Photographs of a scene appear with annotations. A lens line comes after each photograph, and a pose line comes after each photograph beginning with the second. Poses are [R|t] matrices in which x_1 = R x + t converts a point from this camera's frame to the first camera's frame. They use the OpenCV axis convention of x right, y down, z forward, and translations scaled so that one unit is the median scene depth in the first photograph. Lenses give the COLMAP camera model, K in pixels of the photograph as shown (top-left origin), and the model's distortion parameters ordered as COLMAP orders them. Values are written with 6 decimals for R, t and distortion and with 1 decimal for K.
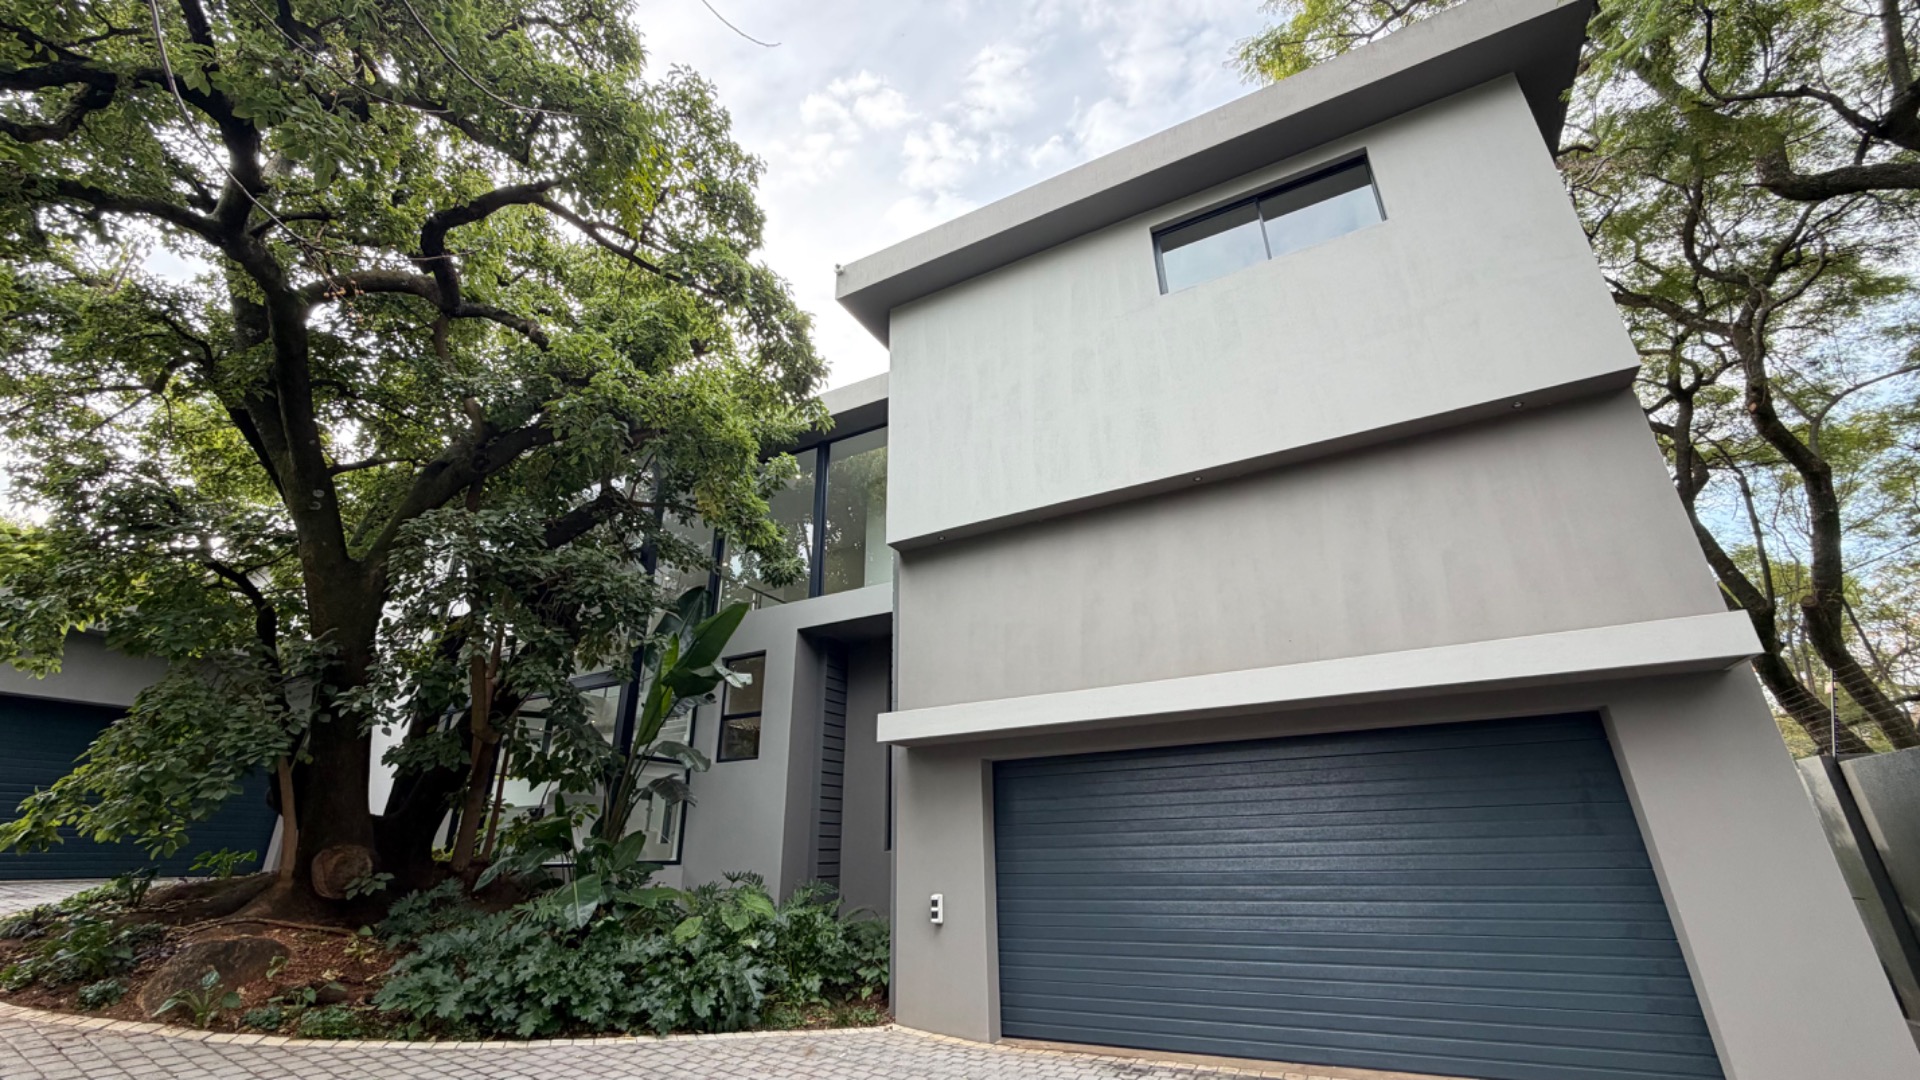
lens RADIAL K [[766.4, 0, 959.3], [0, 766.4, 541.8], [0, 0, 1]] dist [-0.001932, 0.000168]
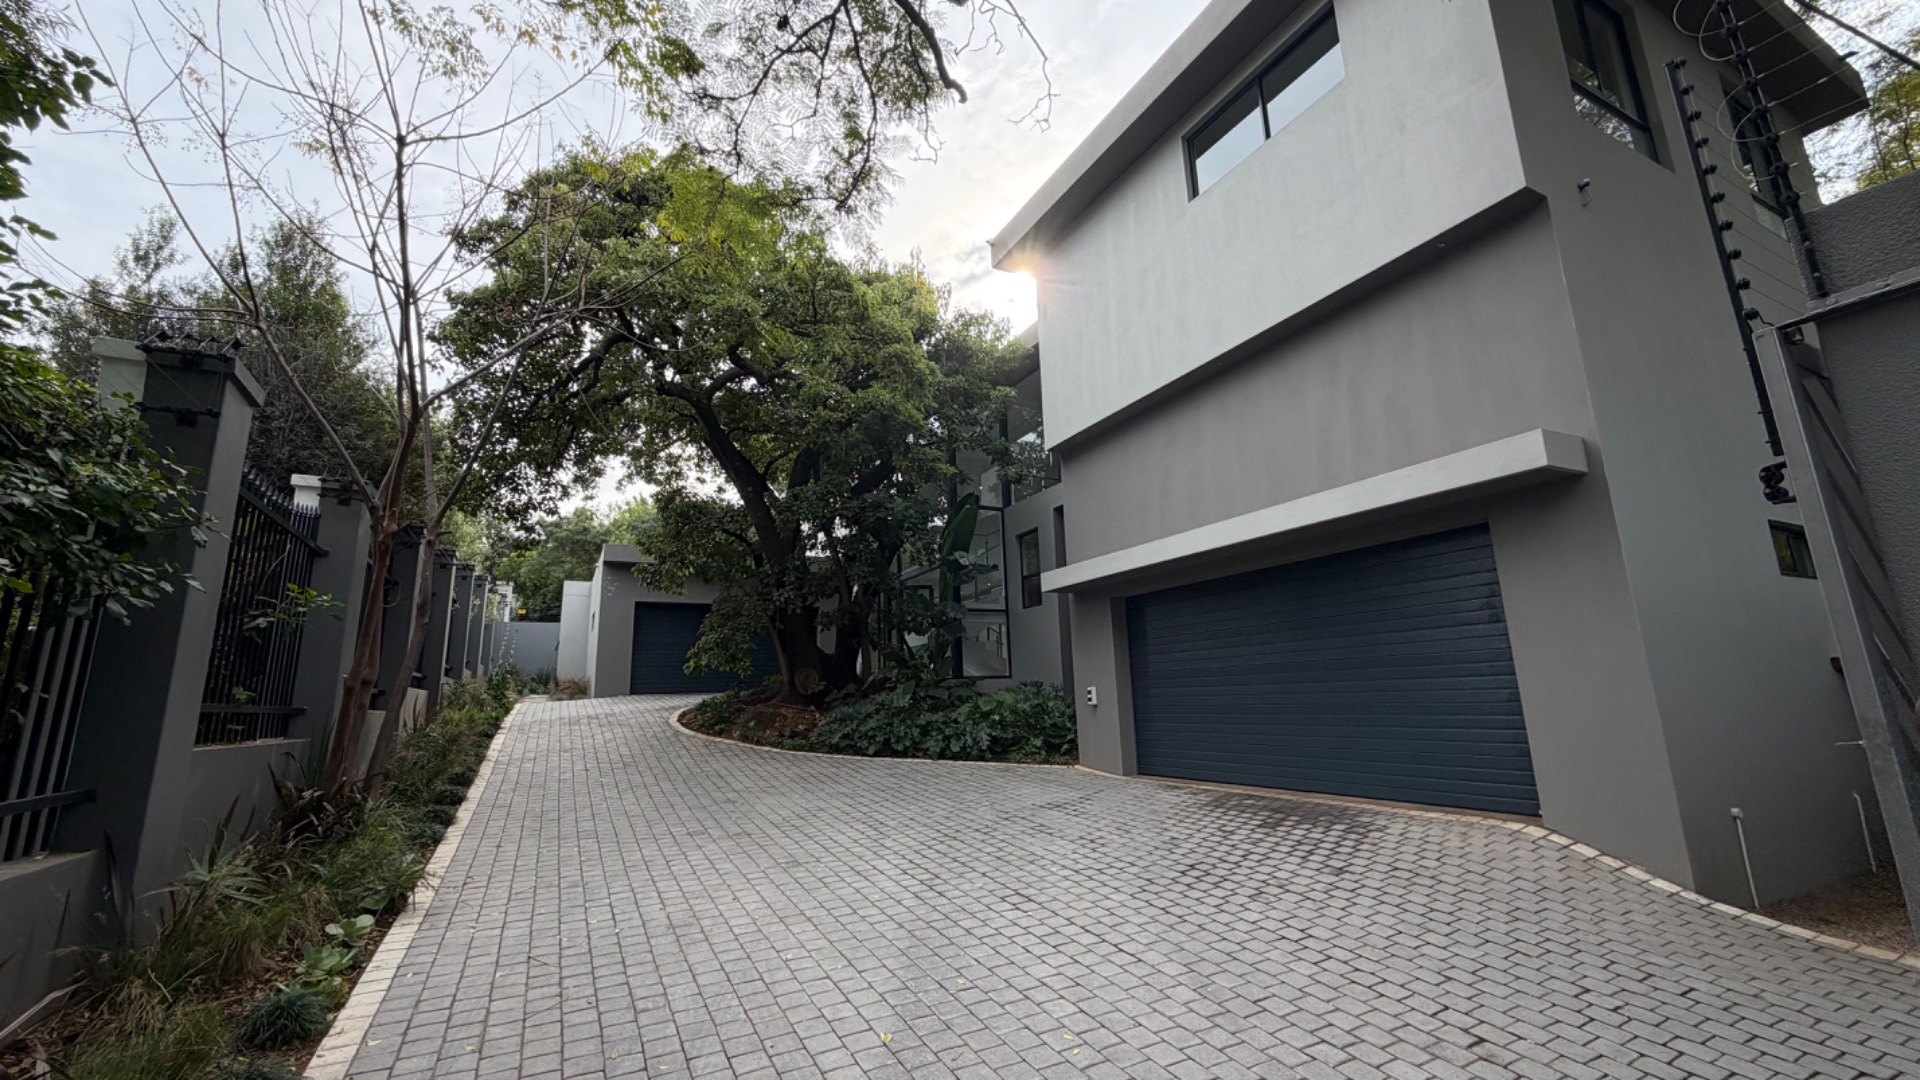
lens RADIAL K [[766.4, 0, 958.3], [0, 766.4, 539.0], [0, 0, 1]] dist [-0.001932, 0.000168]
pose [[0.818518, -0.125482, -0.560610, 0.636889], [0.234589, 0.963791, 0.126784, -0.068157], [0.524402, -0.235288, 0.818317, -0.291755]]
